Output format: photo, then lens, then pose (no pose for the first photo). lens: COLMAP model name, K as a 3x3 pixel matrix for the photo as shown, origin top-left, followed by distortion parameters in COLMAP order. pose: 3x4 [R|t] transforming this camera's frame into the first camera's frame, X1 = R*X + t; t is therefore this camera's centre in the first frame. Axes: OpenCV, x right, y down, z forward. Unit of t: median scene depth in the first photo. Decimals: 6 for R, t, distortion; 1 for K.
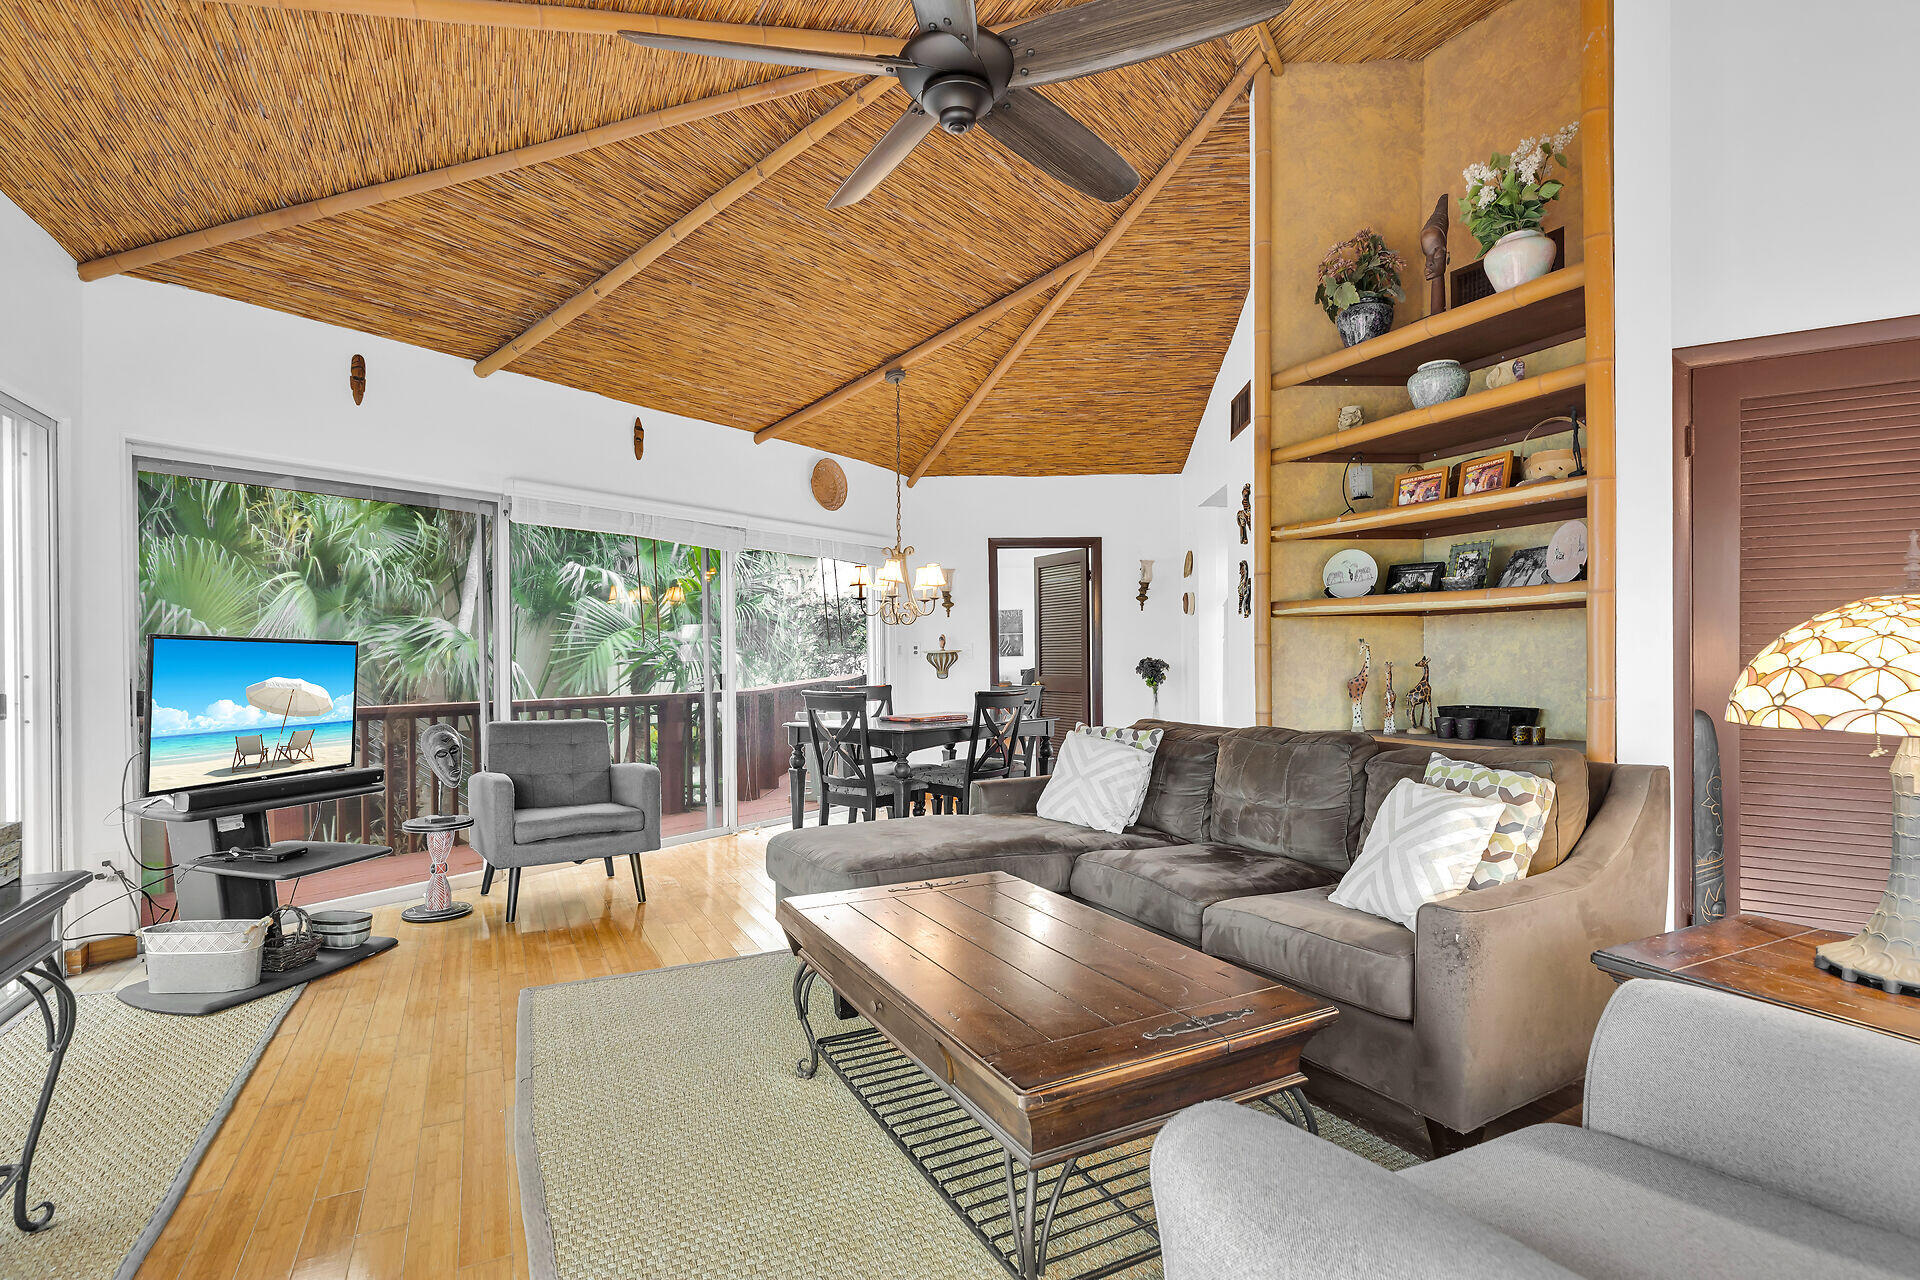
lens RADIAL K [[916.9, 0, 955.9], [0, 916.9, 680.3], [0, 0, 1]] dist [-0.000019, 0.000203]
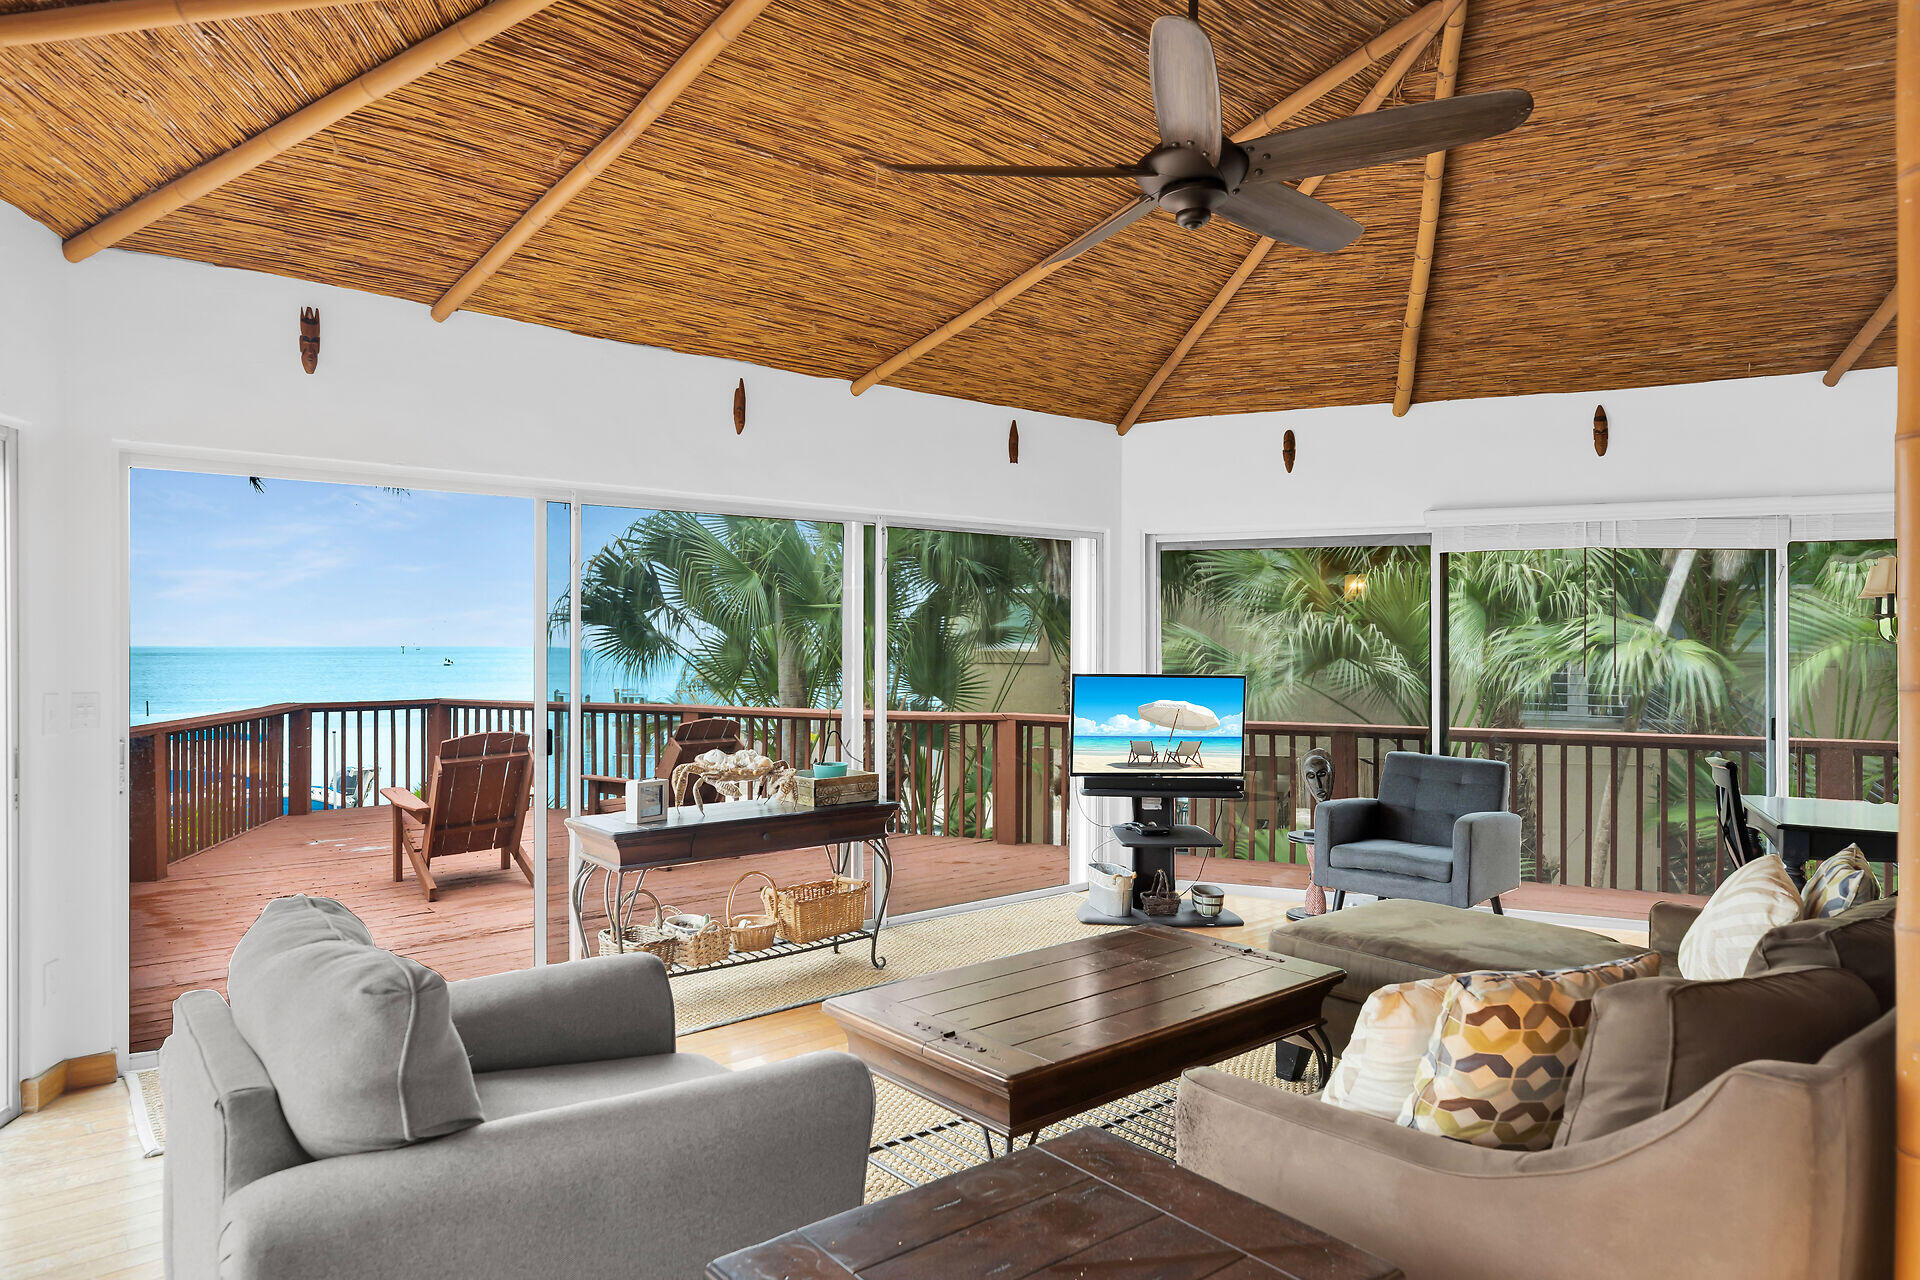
lens RADIAL K [[1152.2, 0, 960.0], [0, 1152.2, 640.0], [0, 0, 1]] dist [-0.000773, 0.000028]
pose [[0.211244, 0.003098, -0.977428, 0.809159], [-0.035626, 0.999355, -0.004532, -0.068760], [0.976784, 0.035779, 0.211218, 0.313939]]
